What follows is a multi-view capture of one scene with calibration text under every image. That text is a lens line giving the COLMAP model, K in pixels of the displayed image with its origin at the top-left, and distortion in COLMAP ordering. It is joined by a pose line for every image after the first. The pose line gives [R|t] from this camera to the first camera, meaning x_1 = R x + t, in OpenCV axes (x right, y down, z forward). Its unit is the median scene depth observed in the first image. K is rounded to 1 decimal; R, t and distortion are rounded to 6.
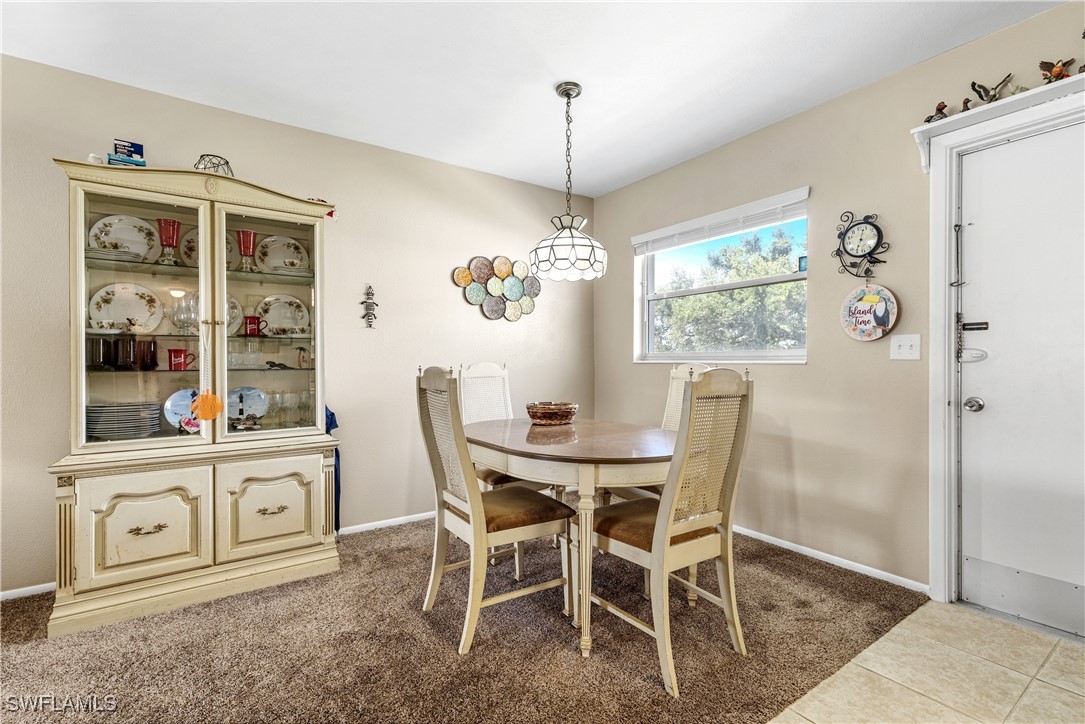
lens RADIAL K [[491.1, 0, 550.2], [0, 491.1, 367.0], [0, 0, 1]] dist [0.008753, -0.002953]
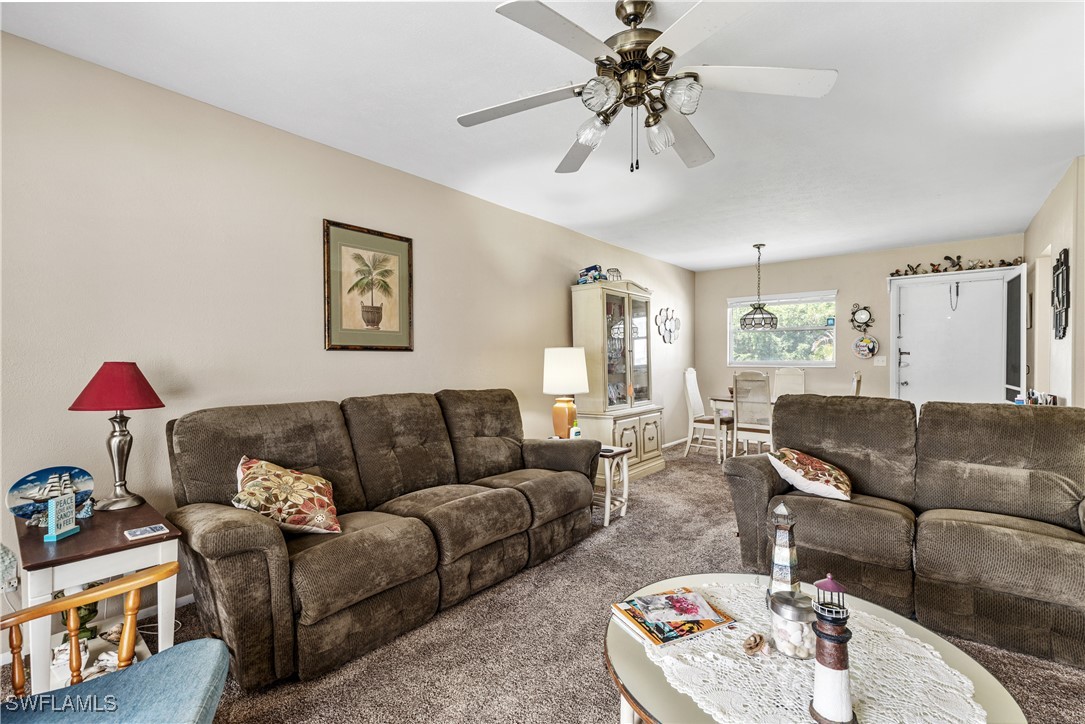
lens RADIAL K [[491.1, 0, 549.6], [0, 491.1, 368.0], [0, 0, 1]] dist [0.008753, -0.002953]
pose [[0.958394, -0.007570, 0.285349, -1.533882], [0.005220, 0.999946, 0.008993, -0.034663], [-0.285402, -0.007130, 0.958381, -0.880938]]
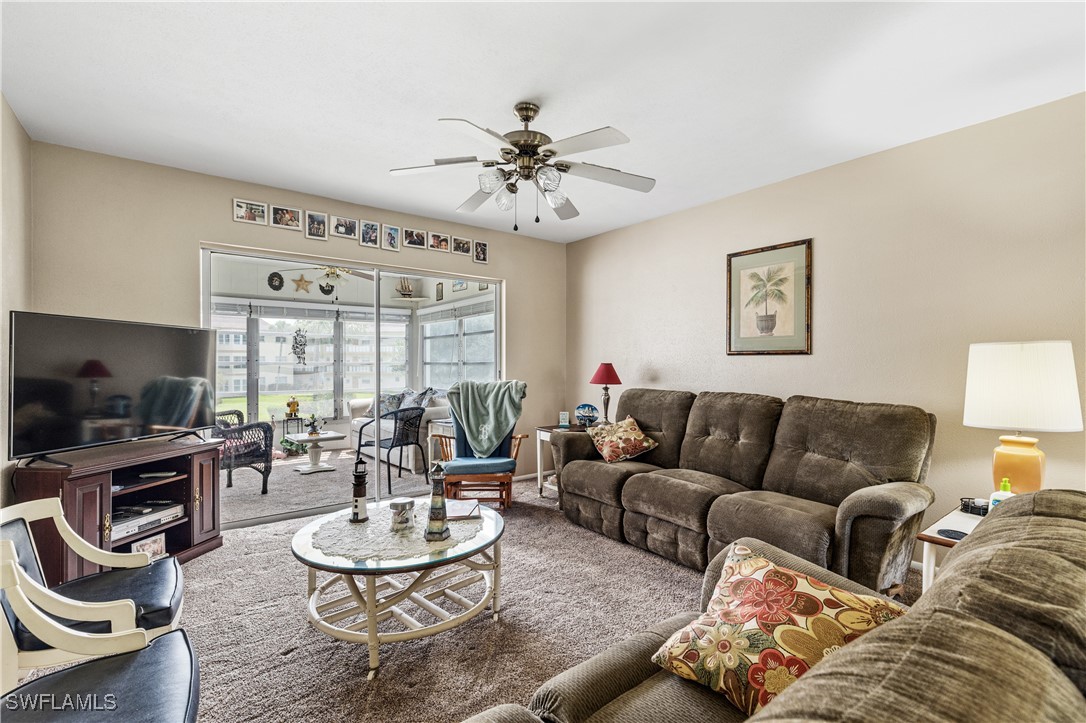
lens RADIAL K [[491.5, 0, 543.2], [0, 491.5, 365.6], [0, 0, 1]] dist [0.008753, -0.002953]
pose [[0.049925, 0.008993, -0.998712, -0.216001], [-0.011178, 0.999902, 0.008445, -0.044152], [0.998690, 0.010742, 0.050021, -0.243804]]
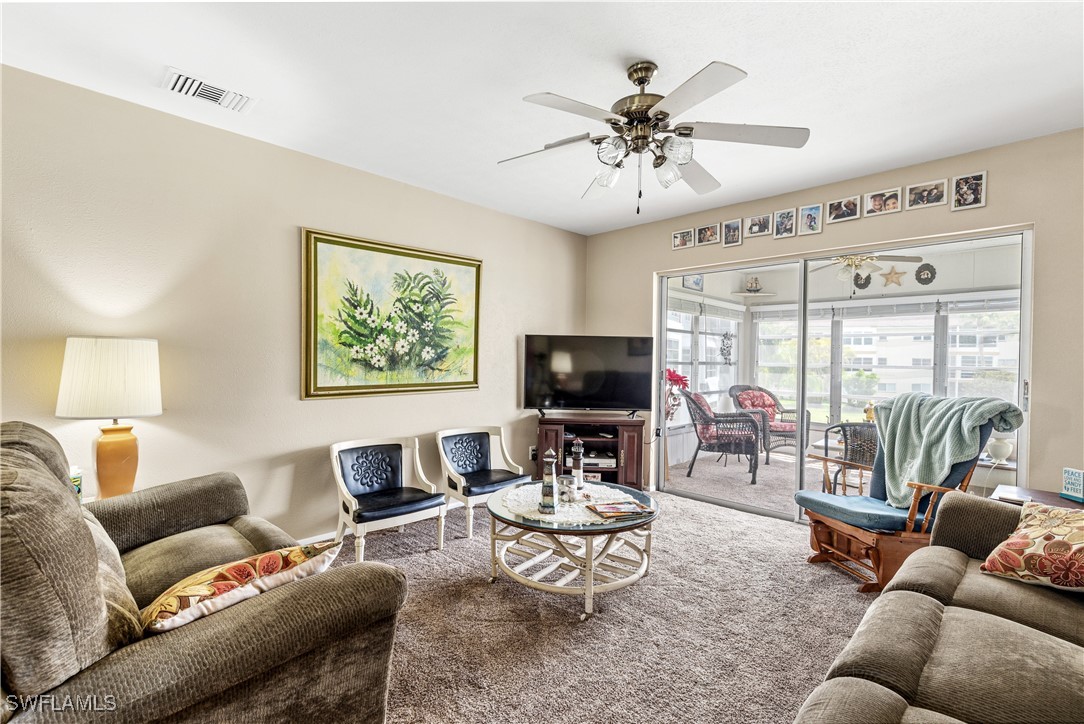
lens RADIAL K [[490.6, 0, 542.3], [0, 490.6, 363.4], [0, 0, 1]] dist [0.008753, -0.002953]
pose [[-0.983272, -0.011640, -0.181773, -0.881903], [-0.015018, 0.999739, 0.017218, -0.051188], [0.181525, 0.019660, -0.983190, 0.588225]]
